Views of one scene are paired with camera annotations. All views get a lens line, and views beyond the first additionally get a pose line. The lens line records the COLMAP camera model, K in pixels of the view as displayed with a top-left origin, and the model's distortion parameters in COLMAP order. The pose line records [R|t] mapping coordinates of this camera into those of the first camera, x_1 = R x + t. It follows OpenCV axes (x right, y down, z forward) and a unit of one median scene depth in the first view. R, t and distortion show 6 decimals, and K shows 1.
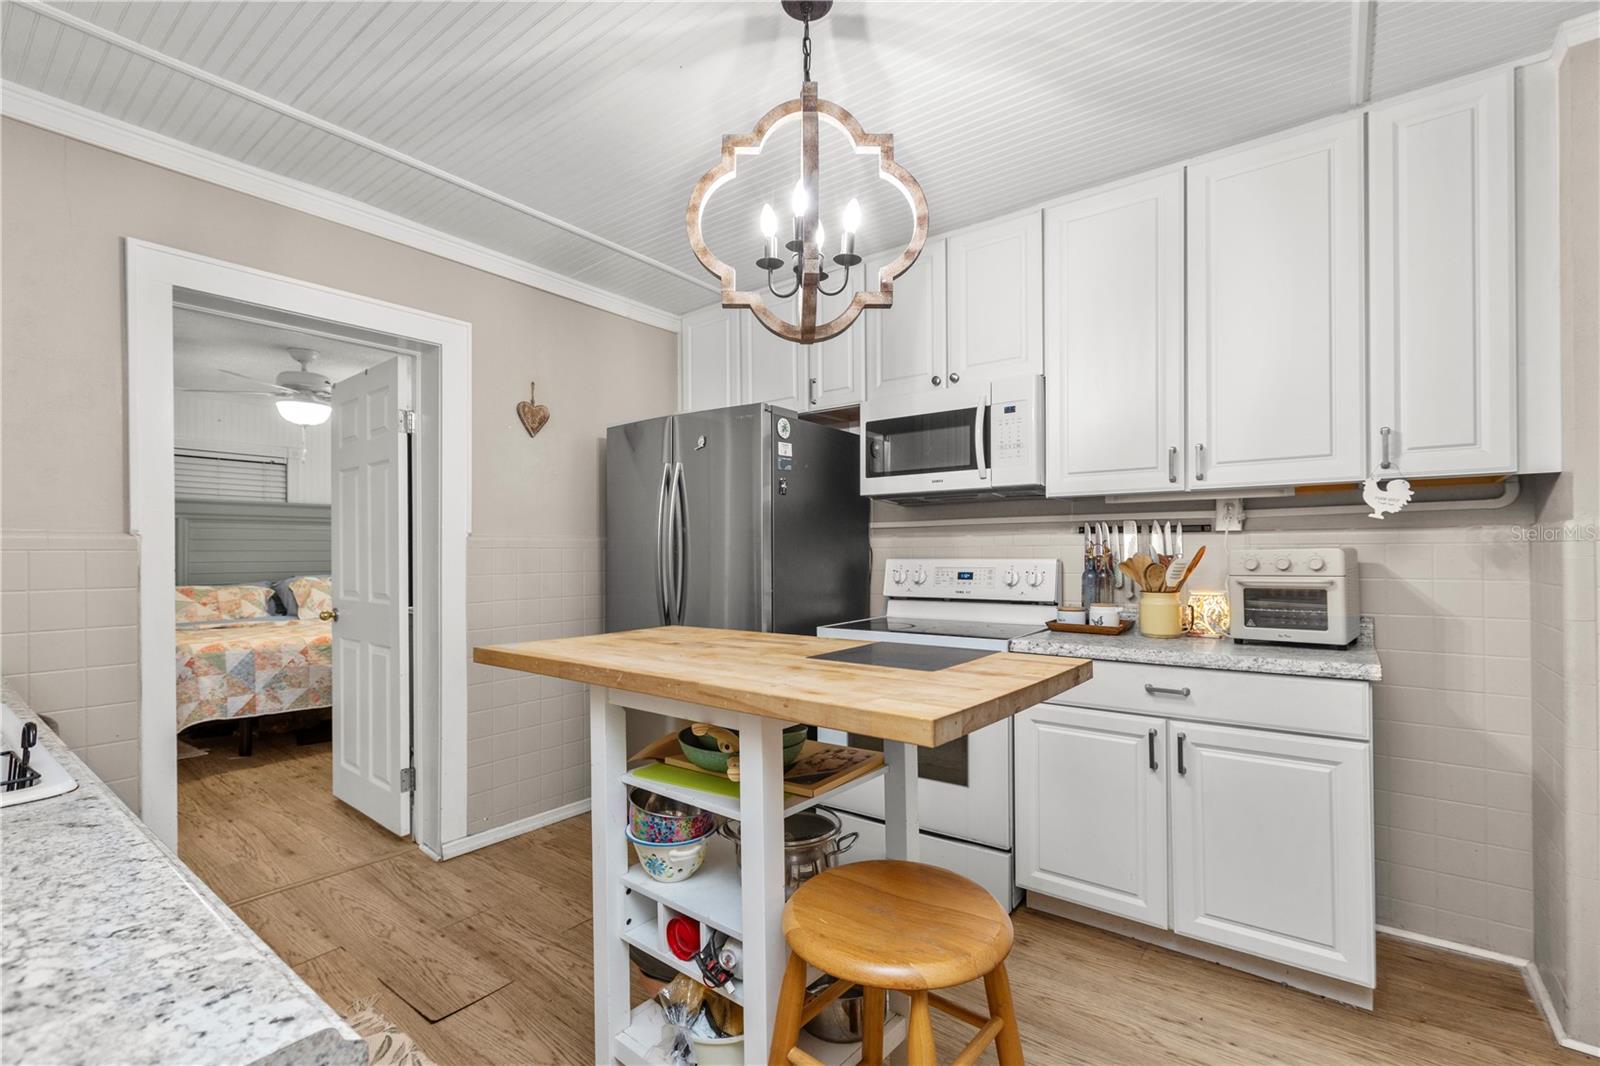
lens RADIAL K [[711.0, 0, 800.4], [0, 711.0, 545.6], [0, 0, 1]] dist [0.001225, 0.000765]
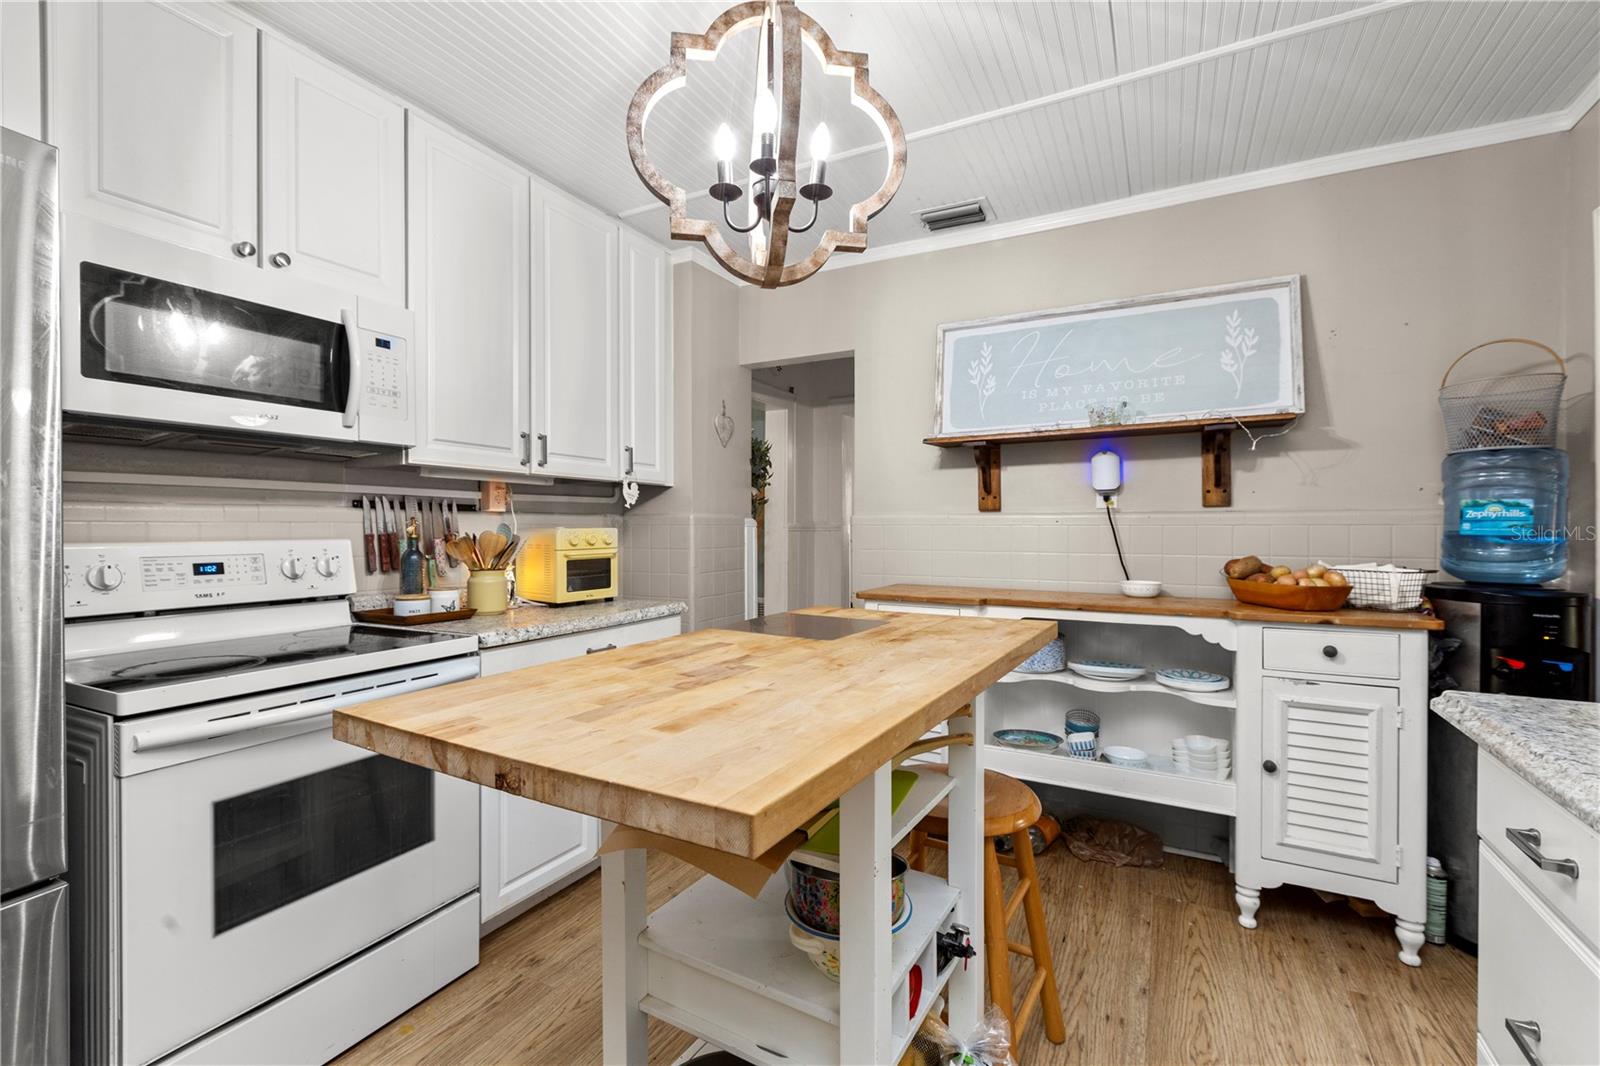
lens RADIAL K [[711.0, 0, 805.5], [0, 711.0, 529.8], [0, 0, 1]] dist [0.001225, 0.000765]
pose [[-0.150510, 0.008333, 0.988573, -0.563629], [-0.002750, 0.999957, -0.008847, 0.015461], [-0.988605, -0.004050, -0.150480, 0.711274]]
